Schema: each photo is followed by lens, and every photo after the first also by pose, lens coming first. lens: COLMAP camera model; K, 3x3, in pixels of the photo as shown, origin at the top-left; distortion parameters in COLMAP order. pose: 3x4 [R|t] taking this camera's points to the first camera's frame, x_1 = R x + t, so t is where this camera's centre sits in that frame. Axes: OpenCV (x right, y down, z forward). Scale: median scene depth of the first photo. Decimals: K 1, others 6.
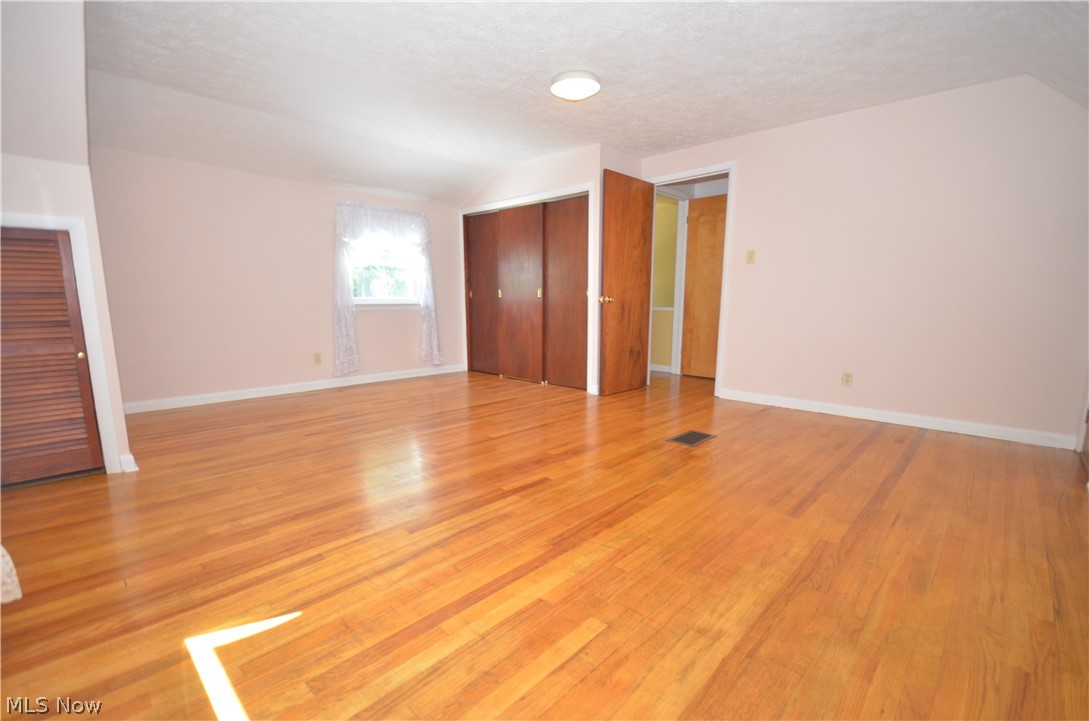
lens RADIAL K [[475.3, 0, 542.8], [0, 475.3, 380.0], [0, 0, 1]] dist [0.006193, -0.008109]
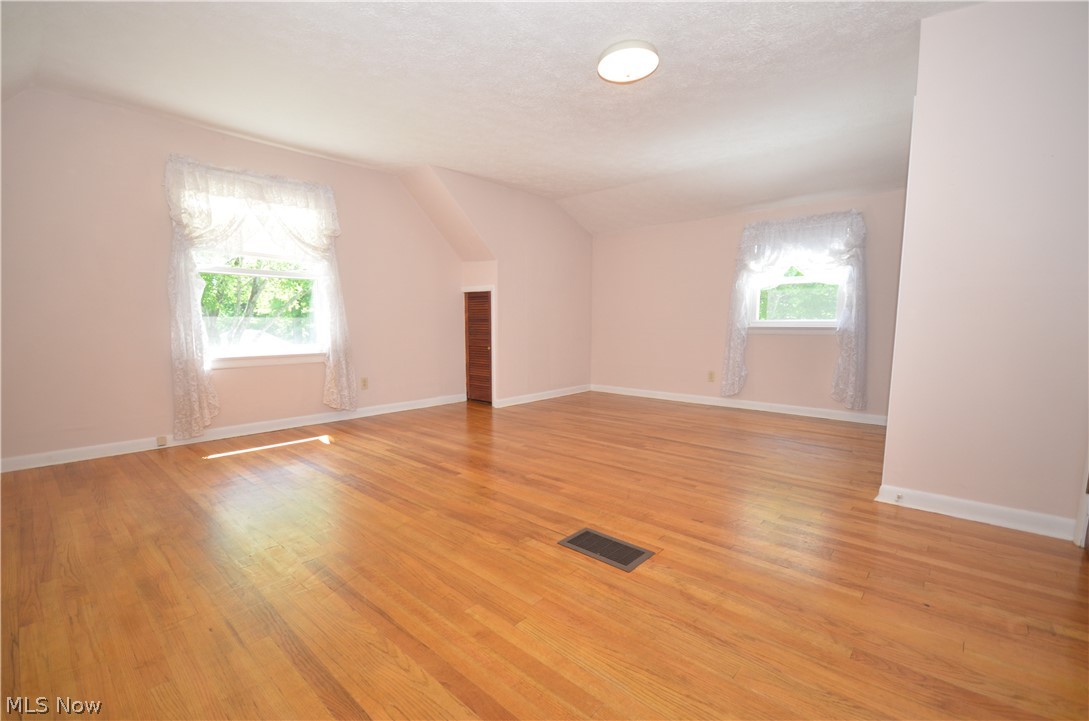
lens RADIAL K [[475.3, 0, 542.8], [0, 475.3, 380.0], [0, 0, 1]] dist [0.006193, -0.008109]
pose [[0.034283, 0.121303, -0.992023, 1.002793], [-0.165905, 0.979525, 0.114041, -0.164140], [0.985546, 0.160672, 0.053706, 0.958294]]
